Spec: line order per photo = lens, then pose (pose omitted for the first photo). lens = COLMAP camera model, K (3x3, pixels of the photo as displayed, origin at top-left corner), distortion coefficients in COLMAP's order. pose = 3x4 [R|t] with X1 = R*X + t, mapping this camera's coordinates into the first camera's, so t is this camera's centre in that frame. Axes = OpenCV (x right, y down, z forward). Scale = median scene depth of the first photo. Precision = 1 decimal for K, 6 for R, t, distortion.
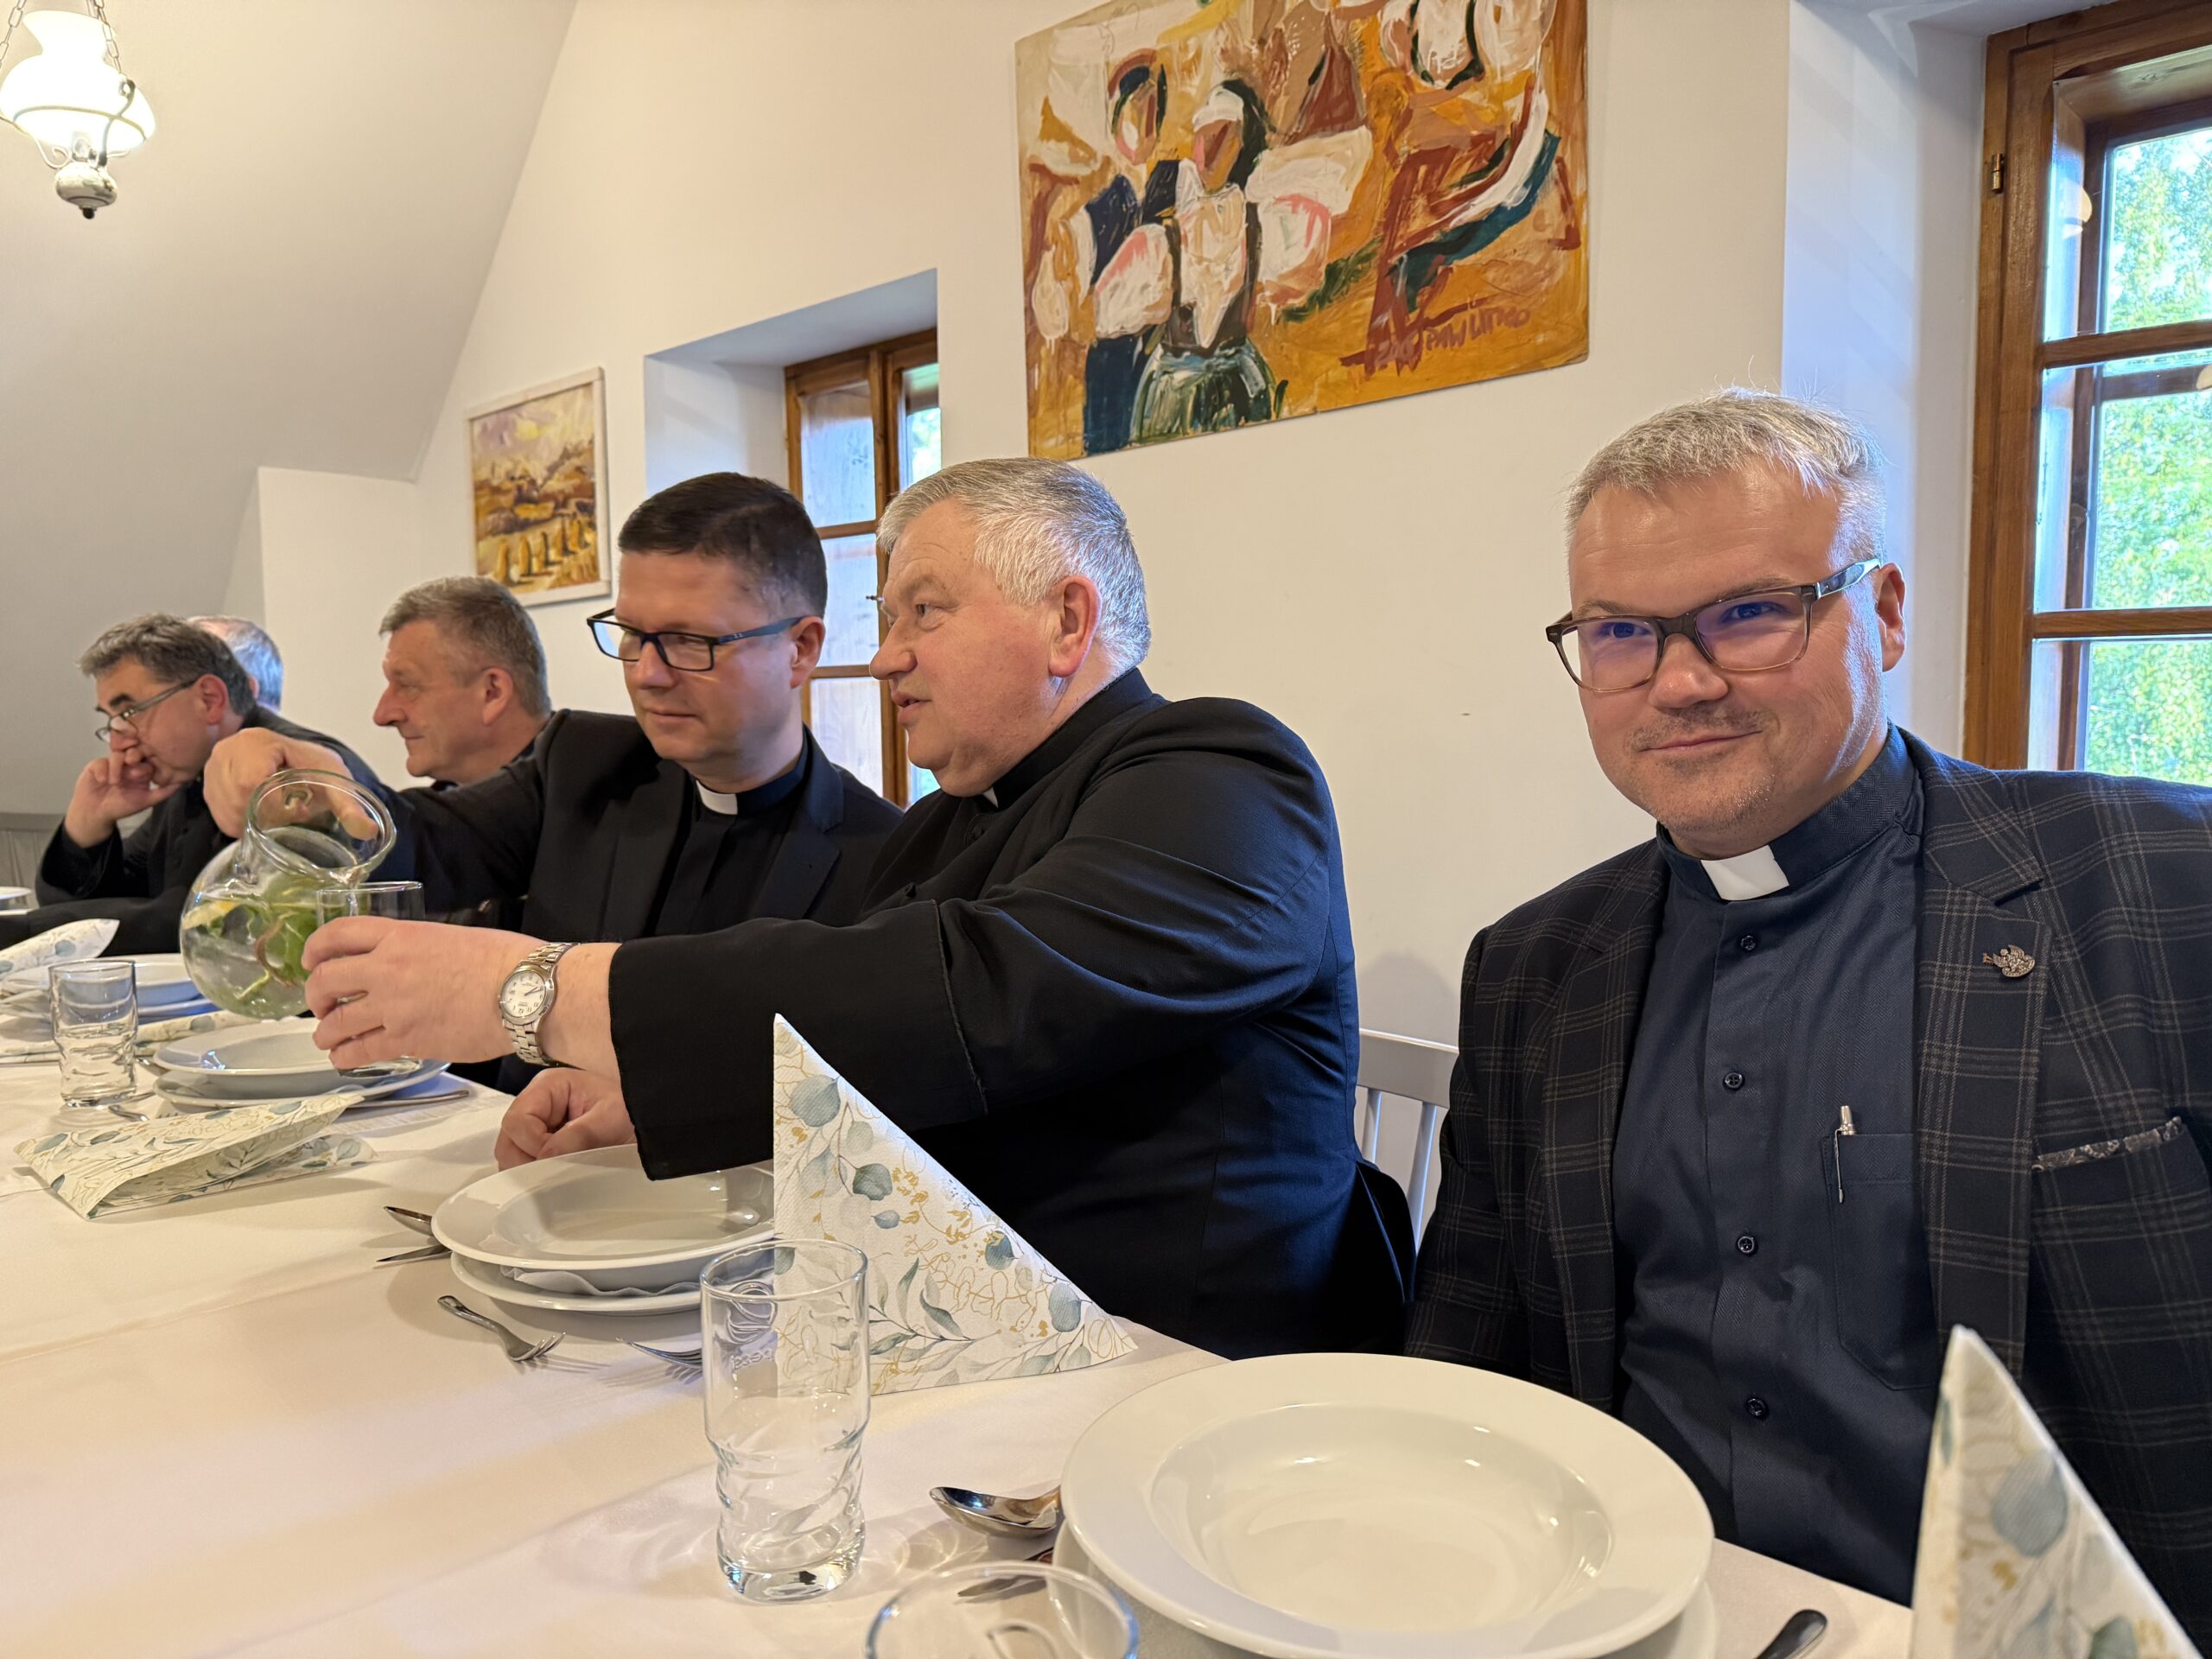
lens RADIAL K [[1544.8, 0, 1100.5], [0, 1544.8, 837.6], [0, 0, 1]] dist [-0.017710, 0.008988]
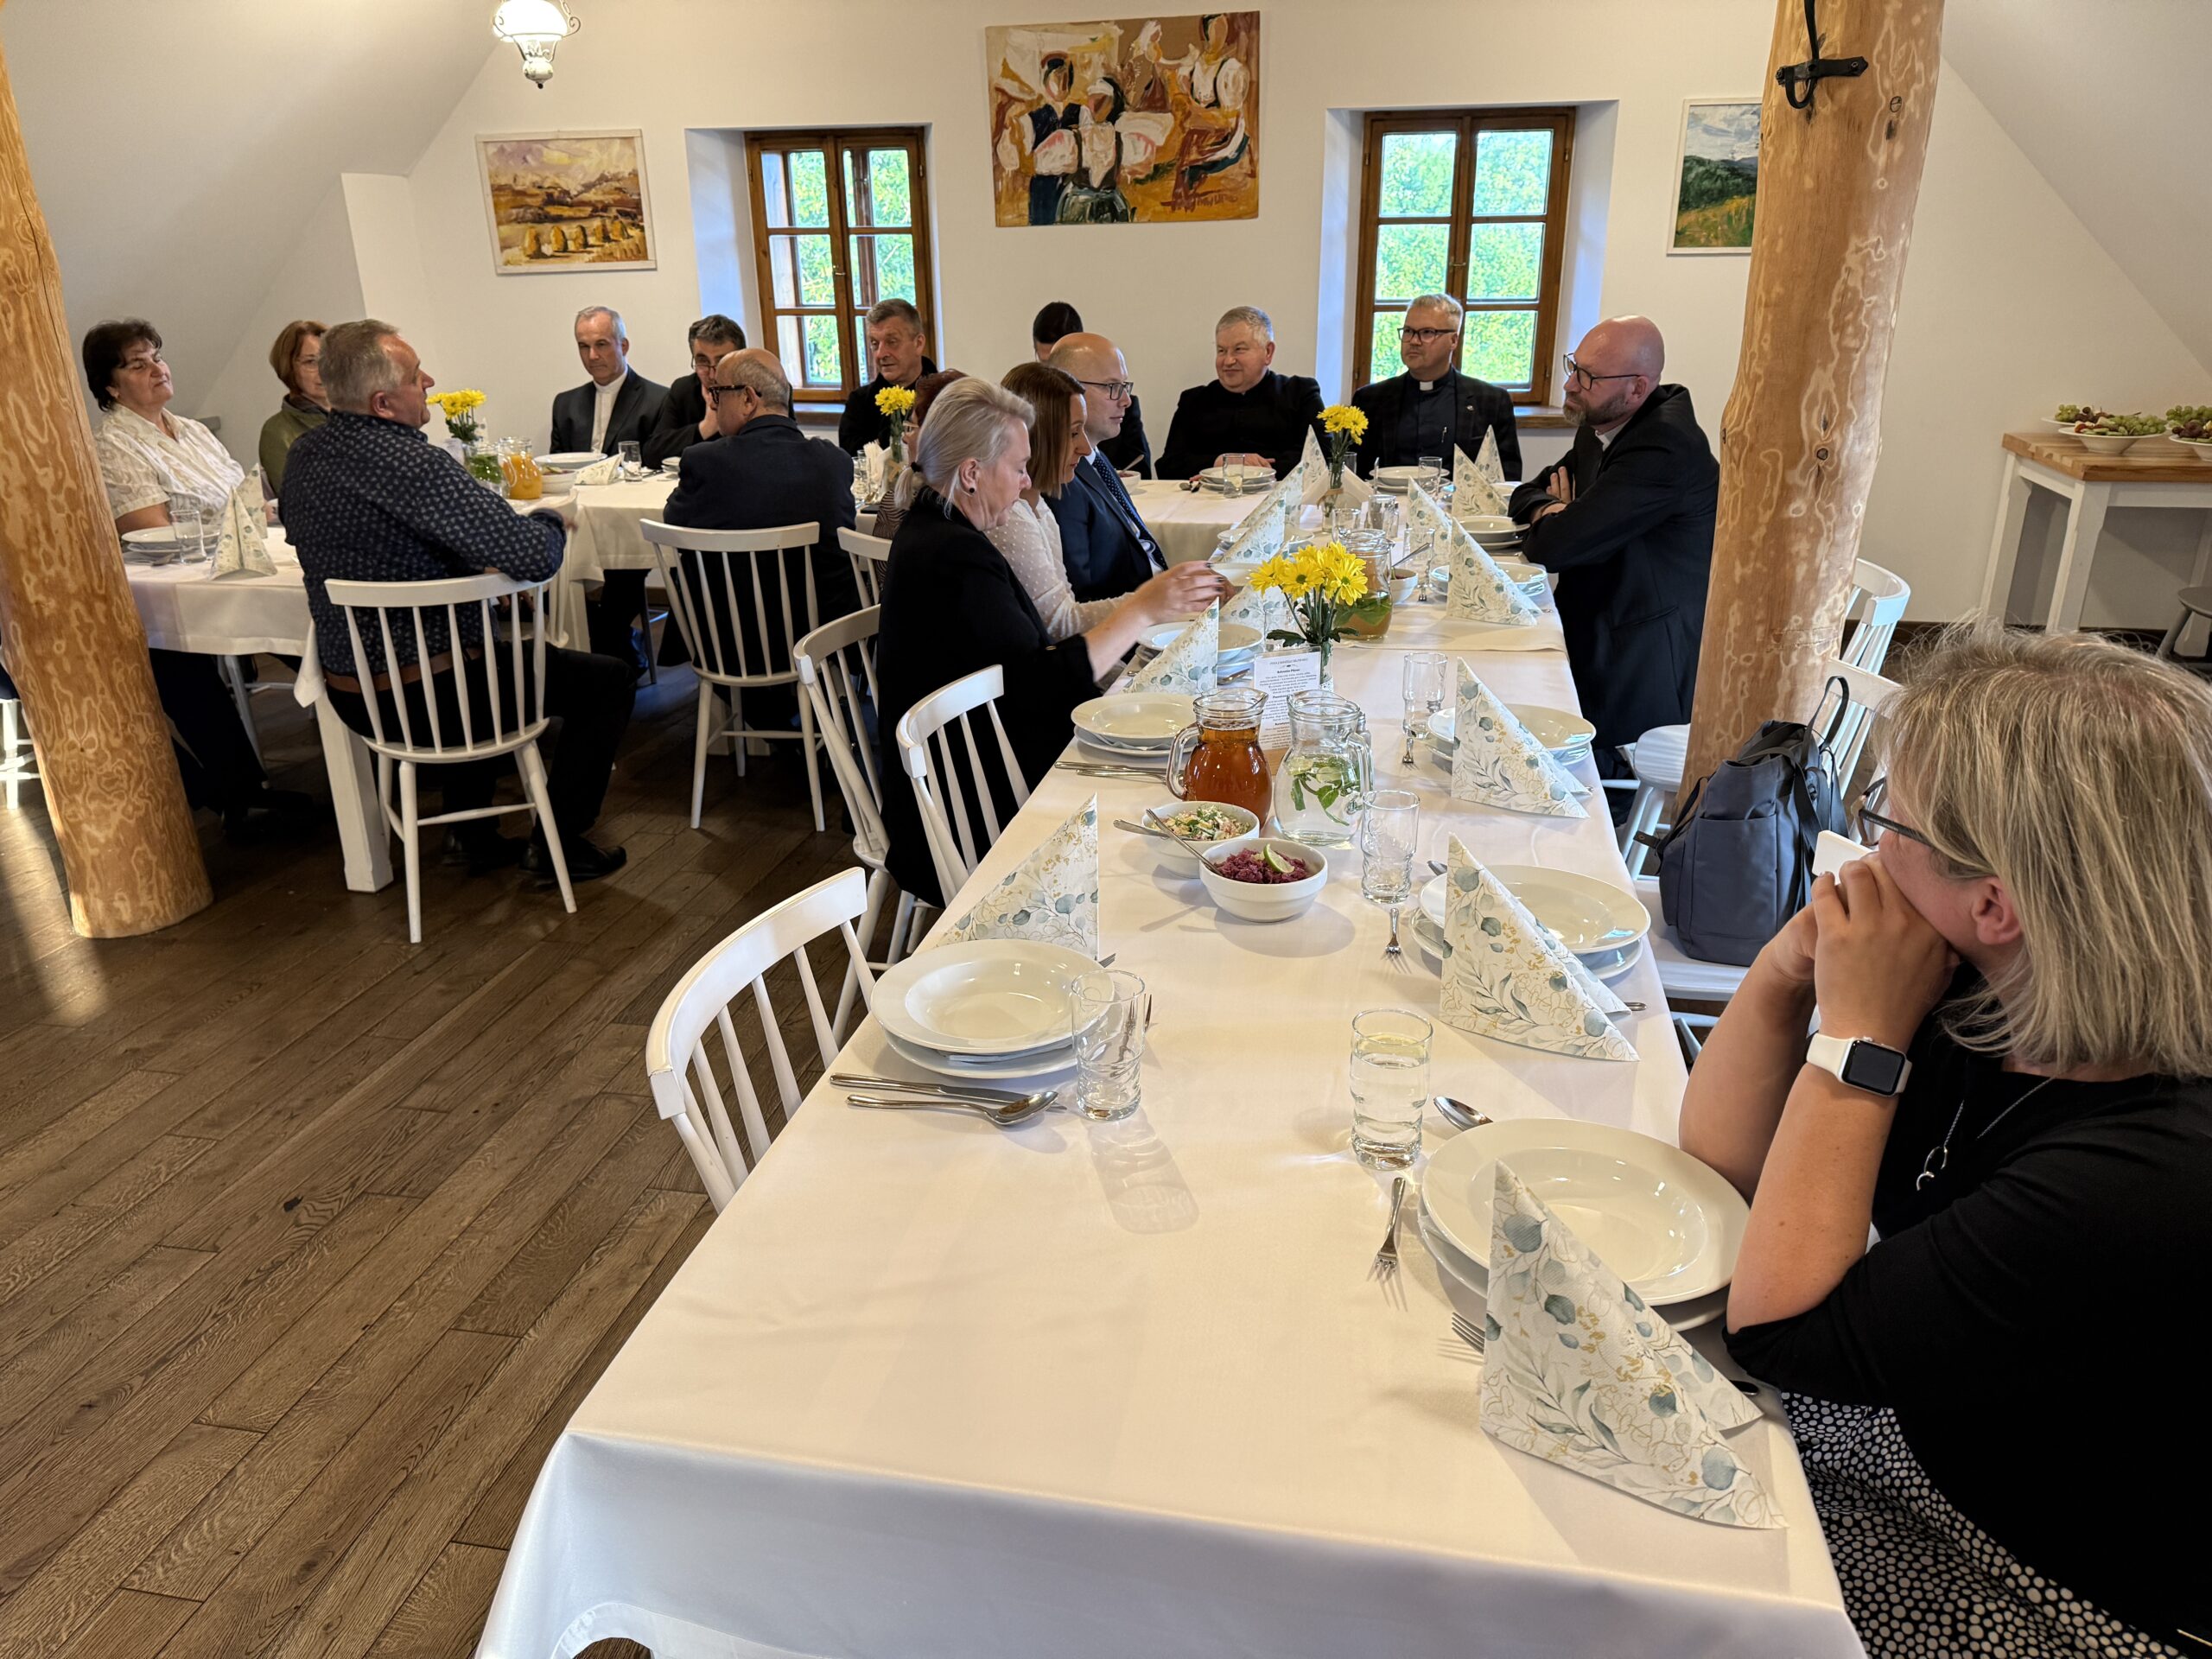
lens RADIAL K [[1544.8, 0, 1101.9], [0, 1544.8, 819.5], [0, 0, 1]] dist [-0.017710, 0.008988]
pose [[0.846640, -0.198633, 0.493707, -1.343237], [0.055473, 0.955616, 0.289344, -0.059821], [-0.529268, -0.217583, 0.820081, -1.262750]]
